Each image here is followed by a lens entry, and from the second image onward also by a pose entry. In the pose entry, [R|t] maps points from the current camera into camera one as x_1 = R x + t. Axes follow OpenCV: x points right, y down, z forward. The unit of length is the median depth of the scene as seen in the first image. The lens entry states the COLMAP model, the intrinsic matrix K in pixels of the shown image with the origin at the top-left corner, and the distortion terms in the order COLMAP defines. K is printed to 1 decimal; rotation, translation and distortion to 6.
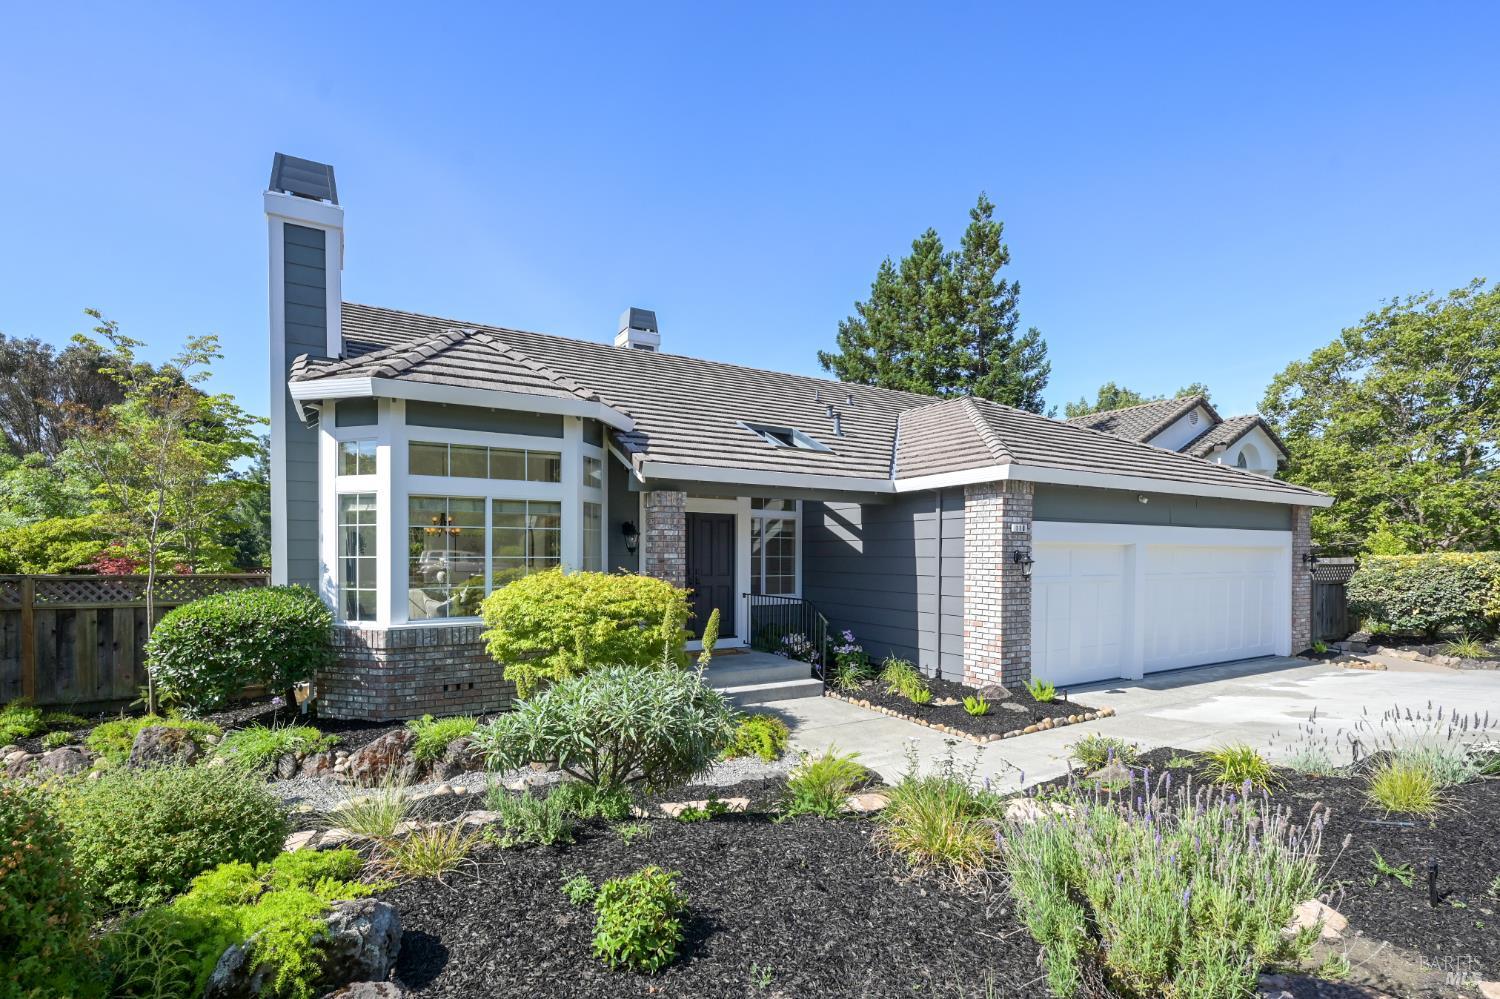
lens RADIAL K [[596.0, 0, 752.2], [0, 596.0, 498.3], [0, 0, 1]] dist [-0.000261, -0.000162]
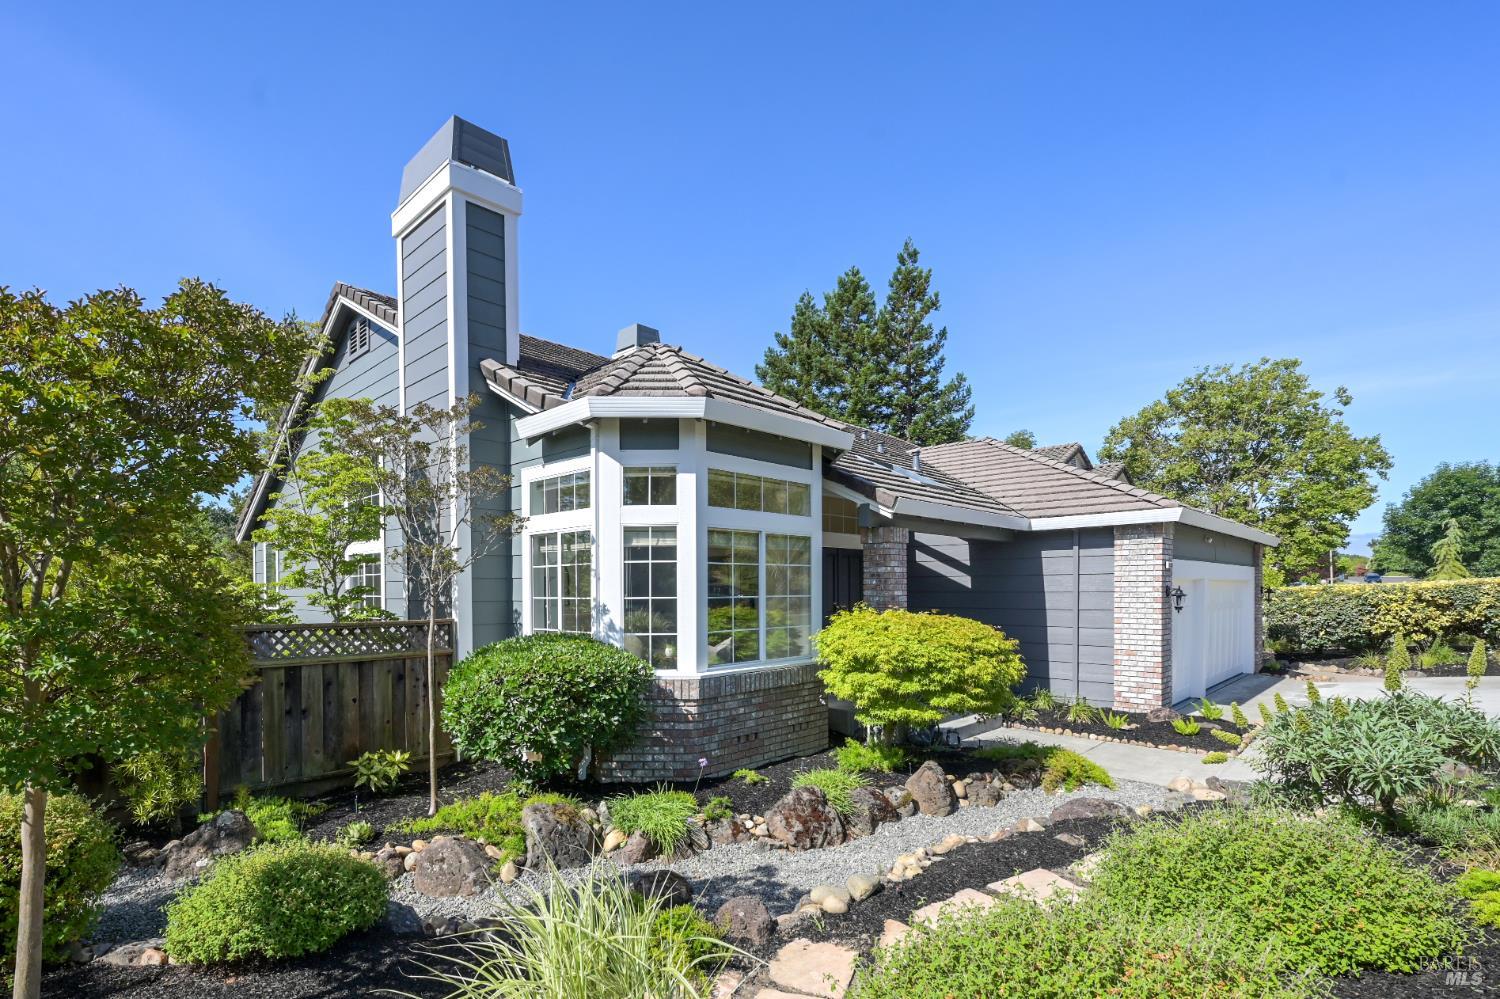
lens RADIAL K [[618.1, 0, 750.2], [0, 618.1, 533.5], [0, 0, 1]] dist [0.001090, -0.000086]
pose [[0.975066, 0.012291, 0.221575, -0.546647], [-0.013326, 0.999906, 0.003177, -0.001498], [-0.221515, -0.006051, 0.975138, 0.054420]]
